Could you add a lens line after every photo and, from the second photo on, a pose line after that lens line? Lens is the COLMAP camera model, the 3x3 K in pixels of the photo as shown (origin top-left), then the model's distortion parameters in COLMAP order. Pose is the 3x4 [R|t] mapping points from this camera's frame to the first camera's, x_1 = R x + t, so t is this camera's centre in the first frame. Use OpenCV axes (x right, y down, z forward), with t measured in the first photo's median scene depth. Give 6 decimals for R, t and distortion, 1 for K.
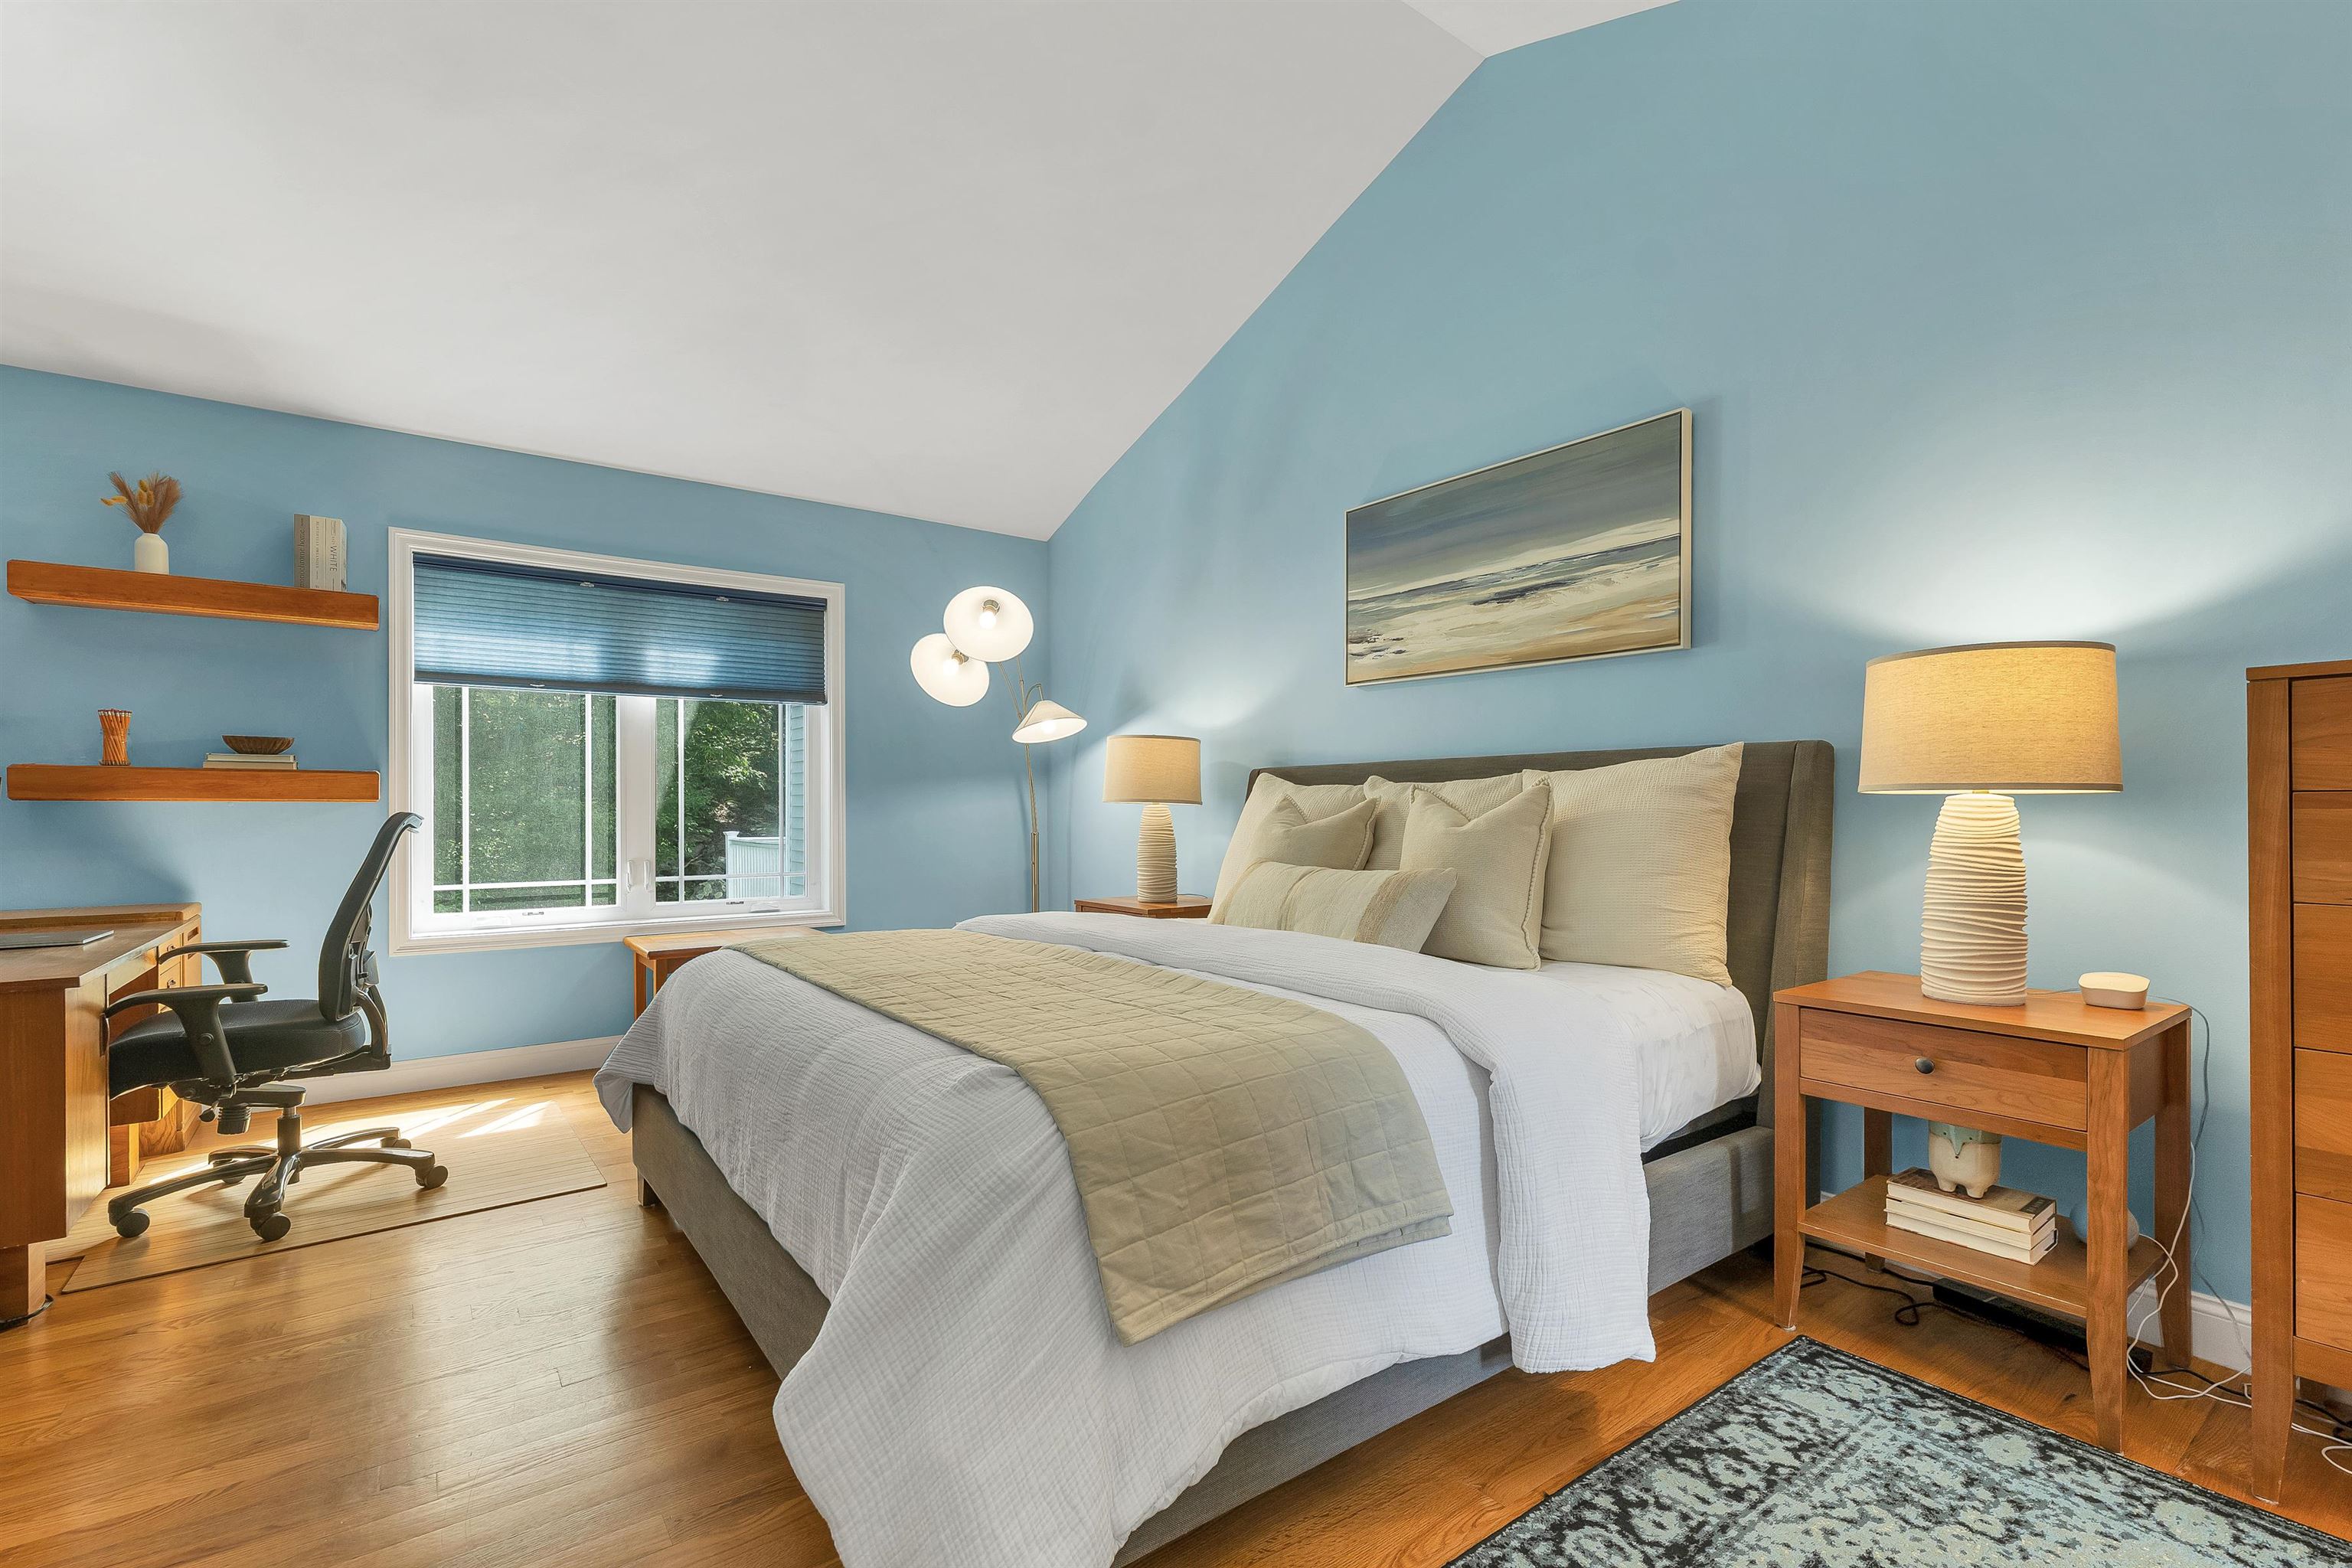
lens RADIAL K [[1026.2, 0, 1169.8], [0, 1026.2, 790.8], [0, 0, 1]] dist [0.000385, 0.000228]
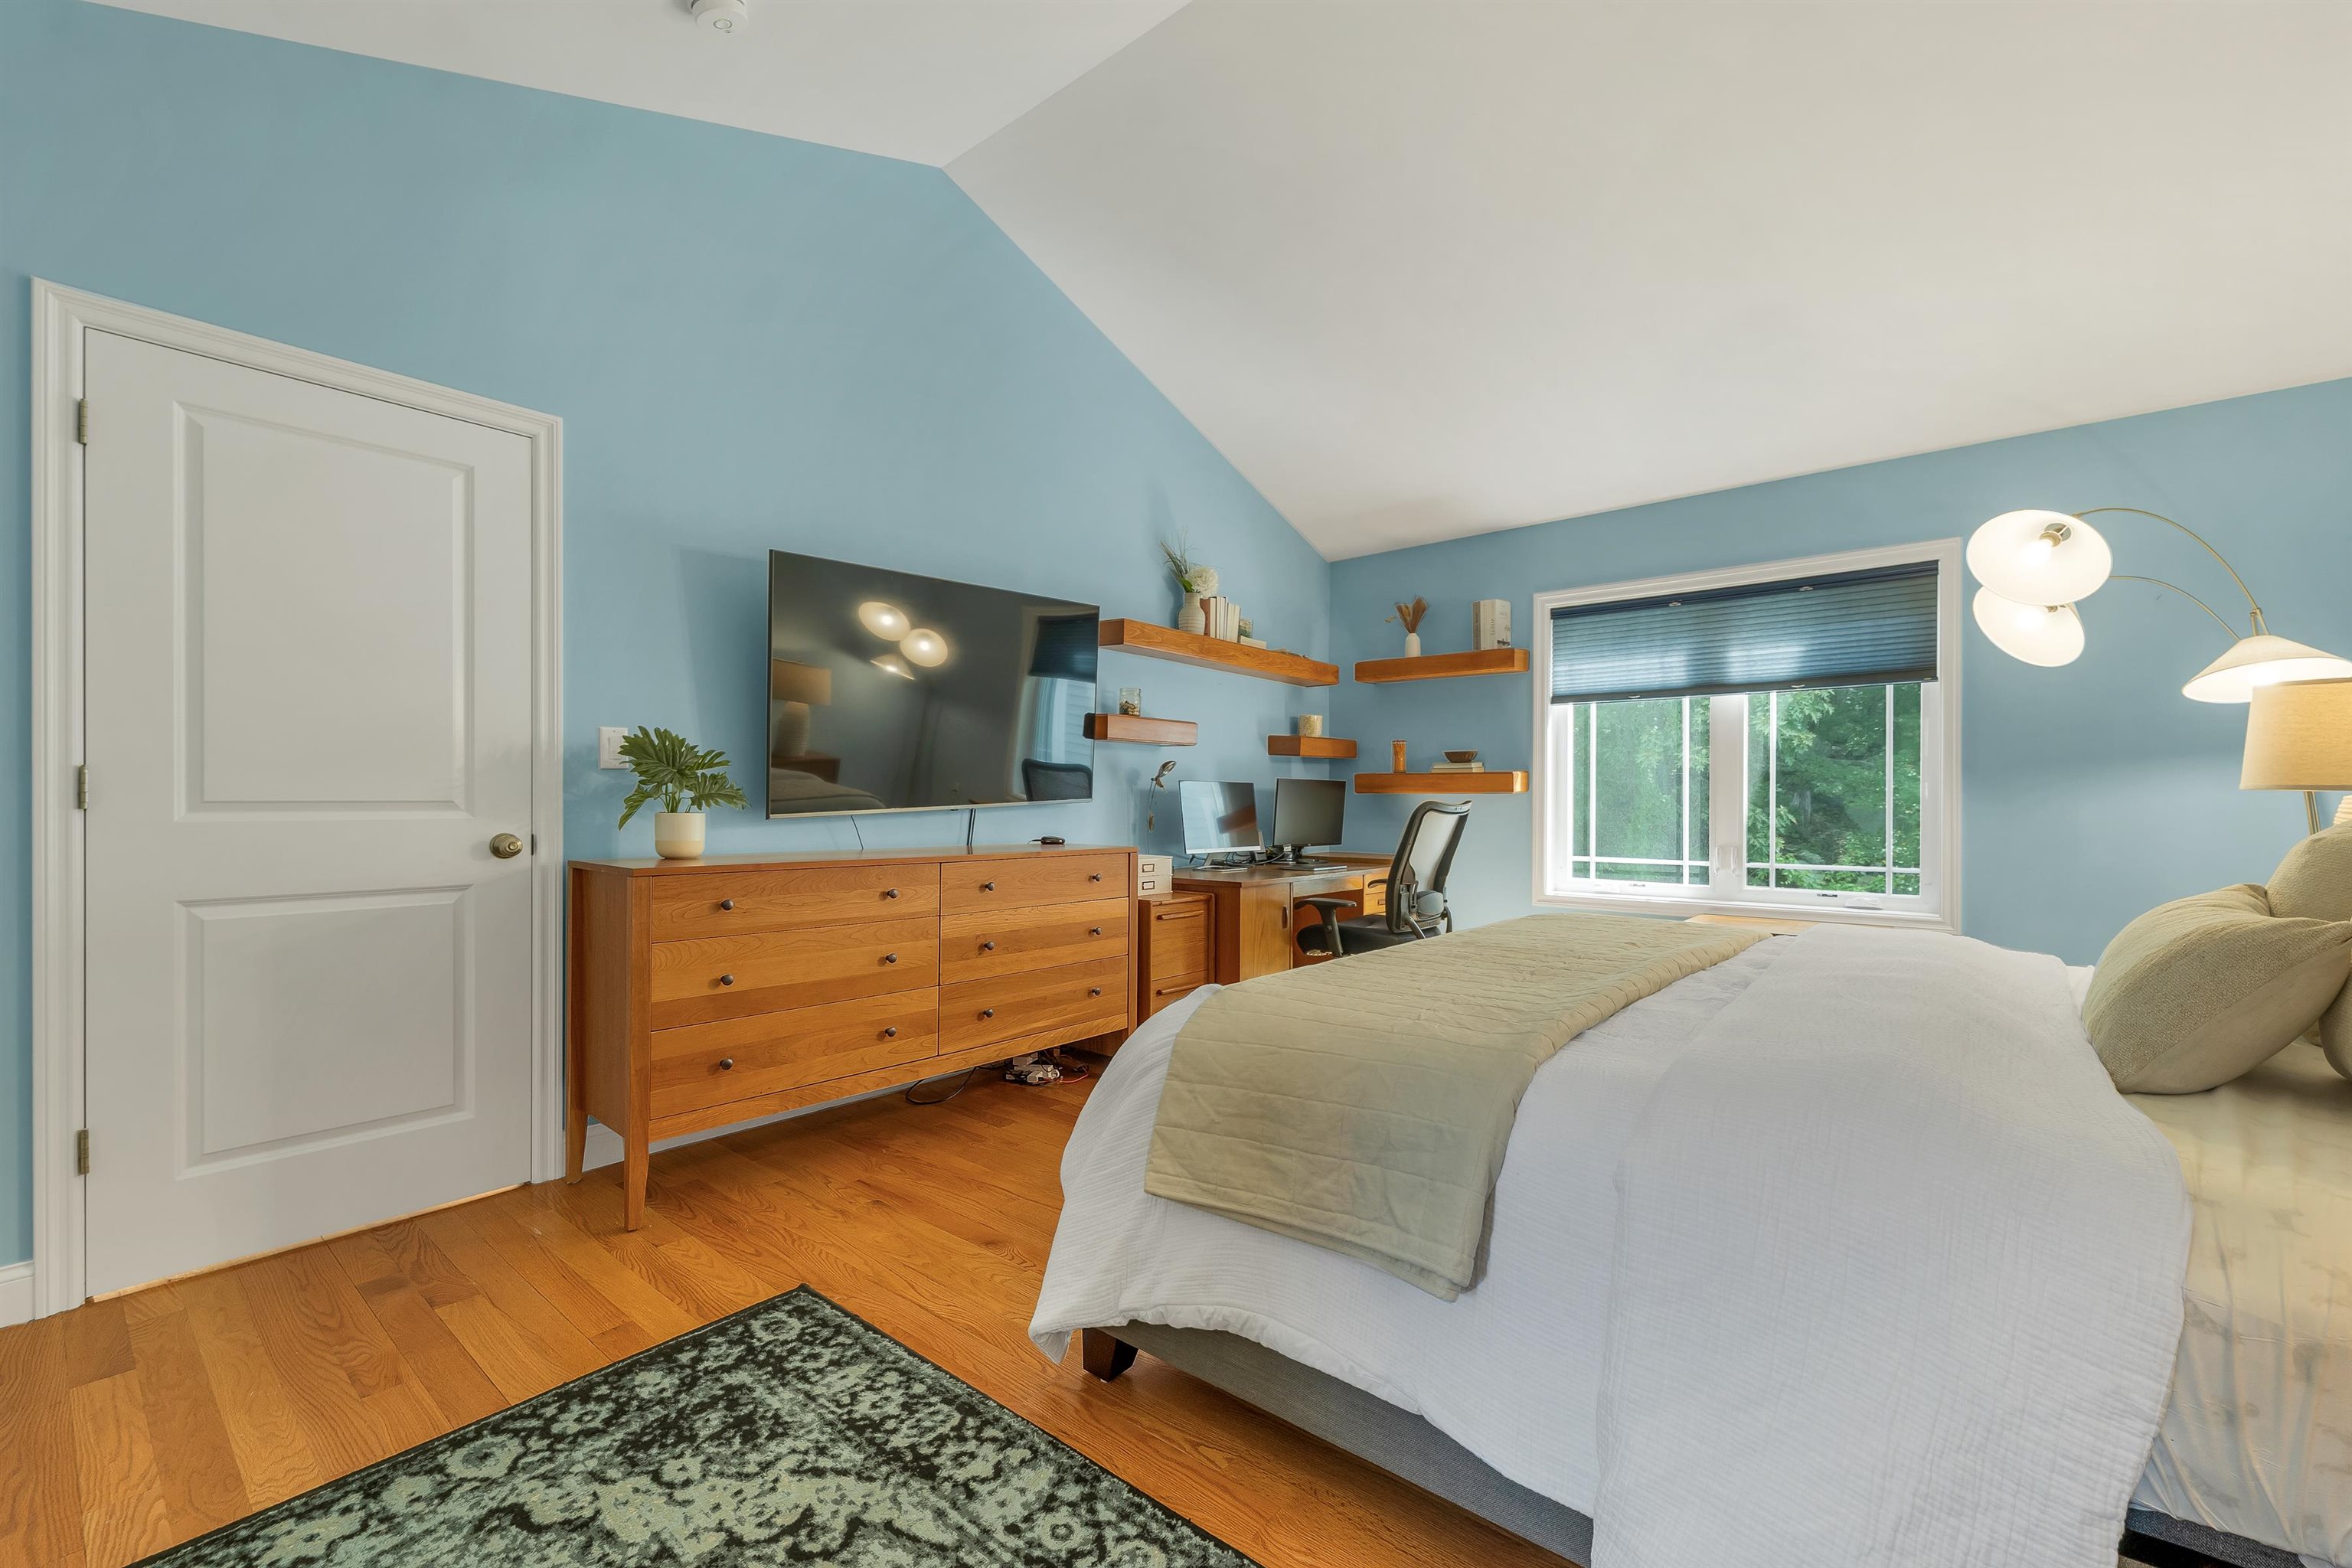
lens RADIAL K [[937.3, 0, 1176.0], [0, 937.3, 784.0], [0, 0, 1]] dist [0.000222, -0.000054]
pose [[0.263664, -0.014138, -0.964511, 0.301100], [0.016060, 0.999818, -0.010265, 0.002929], [0.964481, -0.012784, 0.263843, 0.182389]]
